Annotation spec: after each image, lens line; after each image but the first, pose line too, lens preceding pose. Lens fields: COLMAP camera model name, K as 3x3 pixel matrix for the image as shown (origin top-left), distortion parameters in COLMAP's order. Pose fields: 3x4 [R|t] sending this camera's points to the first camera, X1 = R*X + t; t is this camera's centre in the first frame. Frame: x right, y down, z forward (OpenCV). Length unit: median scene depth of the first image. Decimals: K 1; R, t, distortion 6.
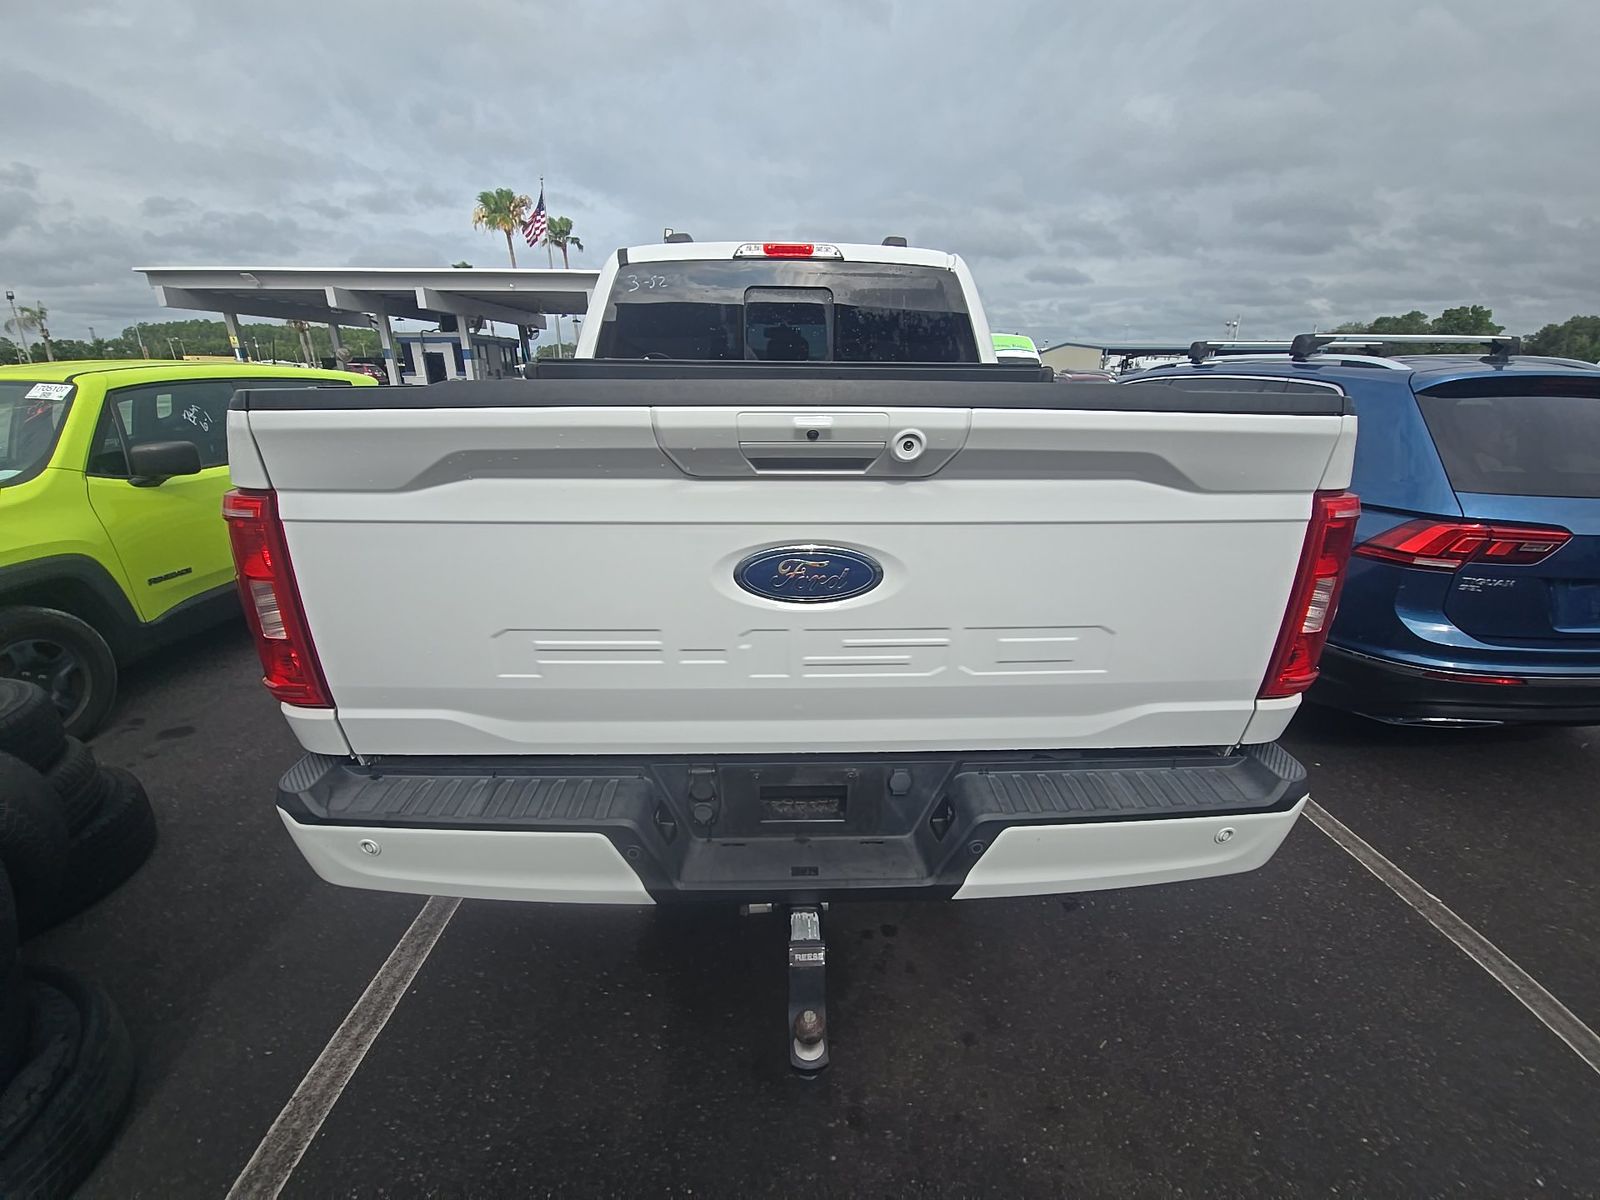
lens RADIAL K [[659.8, 0, 806.6], [0, 659.8, 599.7], [0, 0, 1]] dist [0.037783, -0.025779]
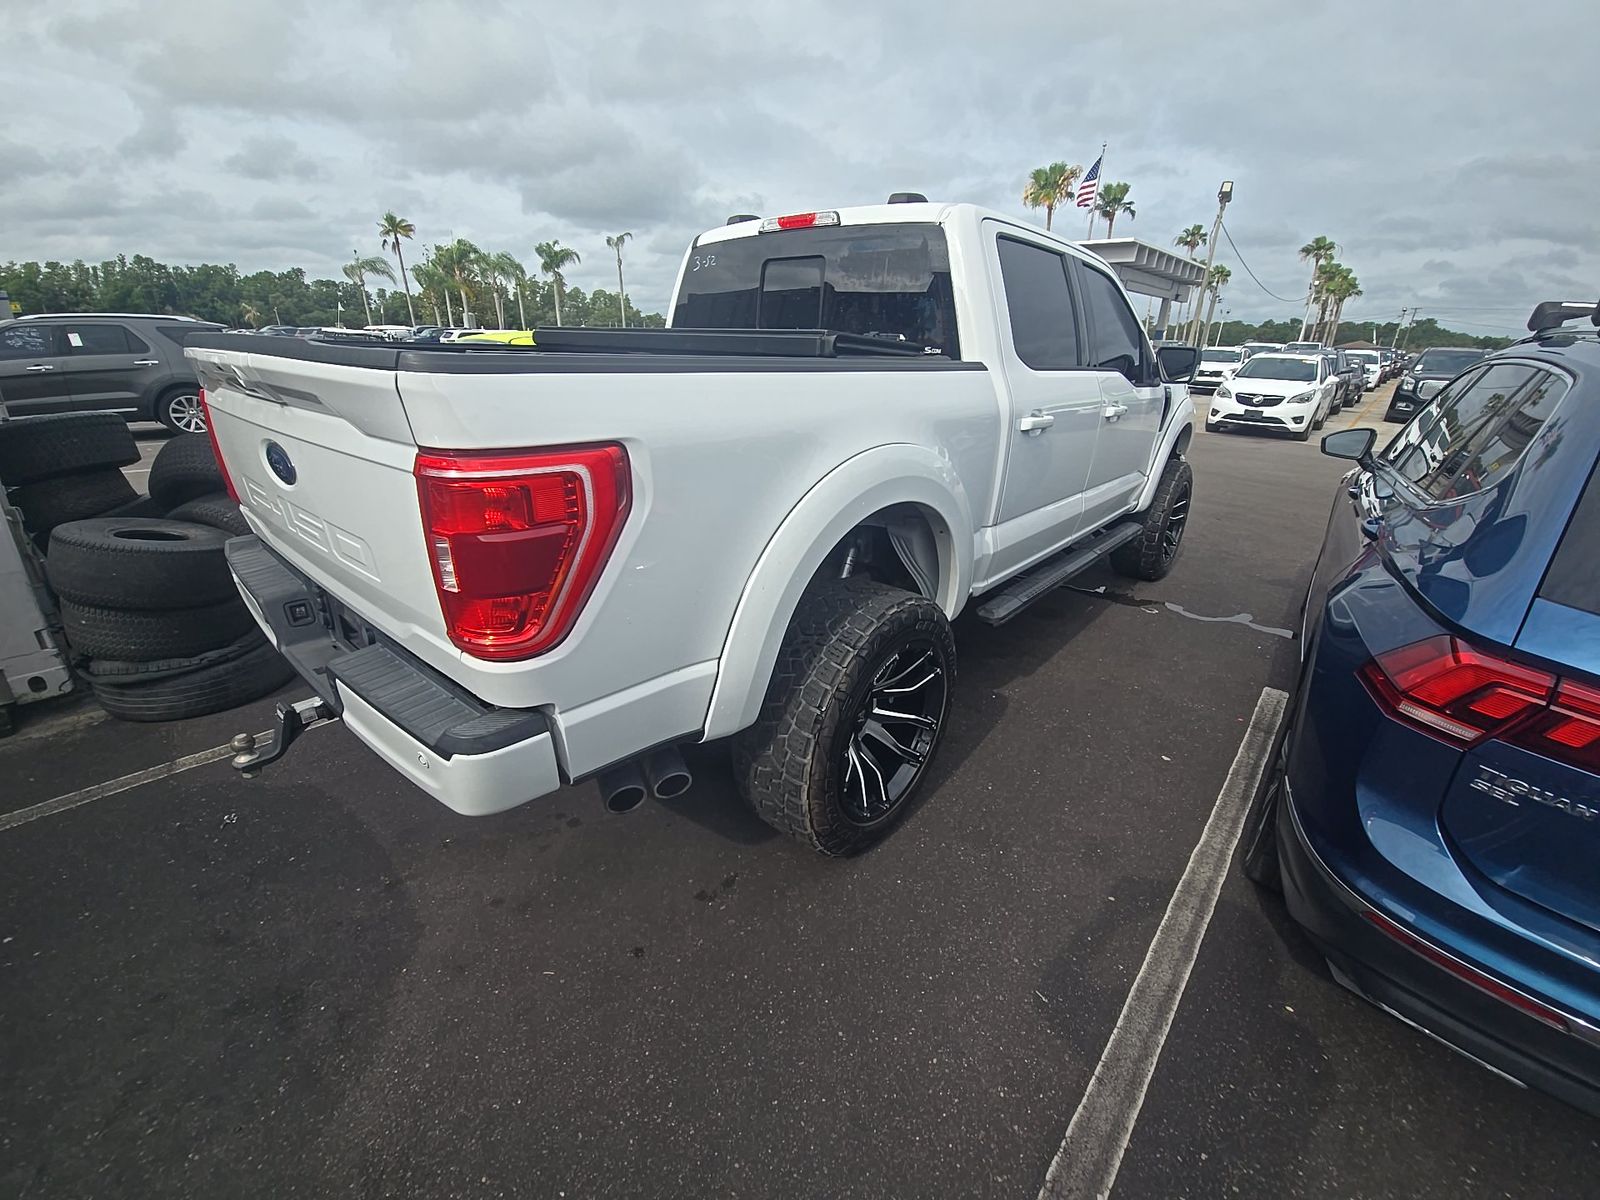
lens RADIAL K [[665.2, 0, 800.0], [0, 665.2, 600.0], [0, 0, 1]] dist [0.014317, -0.018502]
pose [[0.729164, 0.252854, -0.635913, 0.770523], [-0.231955, 0.965548, 0.117956, -0.080354], [0.643830, 0.061494, 0.762693, 0.247399]]
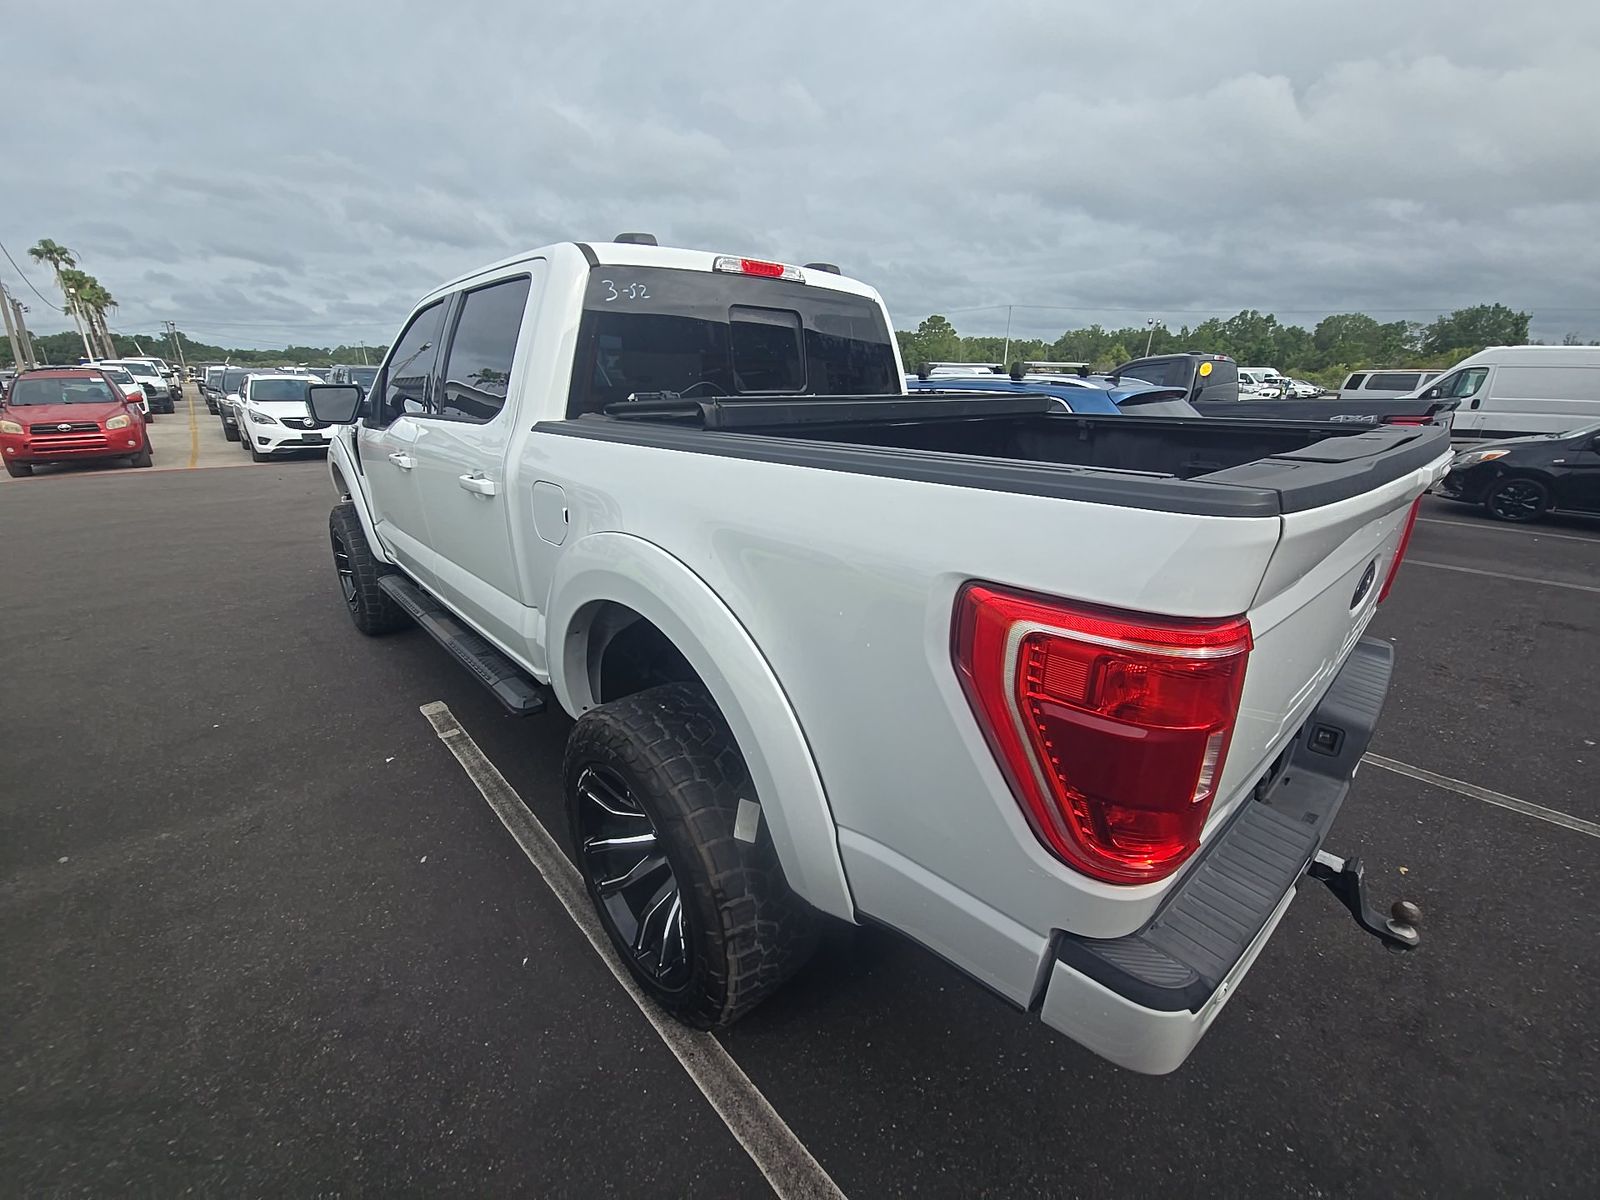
lens RADIAL K [[659.8, 0, 806.6], [0, 659.8, 599.7], [0, 0, 1]] dist [0.037783, -0.025779]
pose [[0.765750, -0.203837, 0.609982, -0.635072], [0.201082, 0.976777, 0.073978, -0.126899], [-0.610896, 0.066008, 0.788955, 0.254640]]
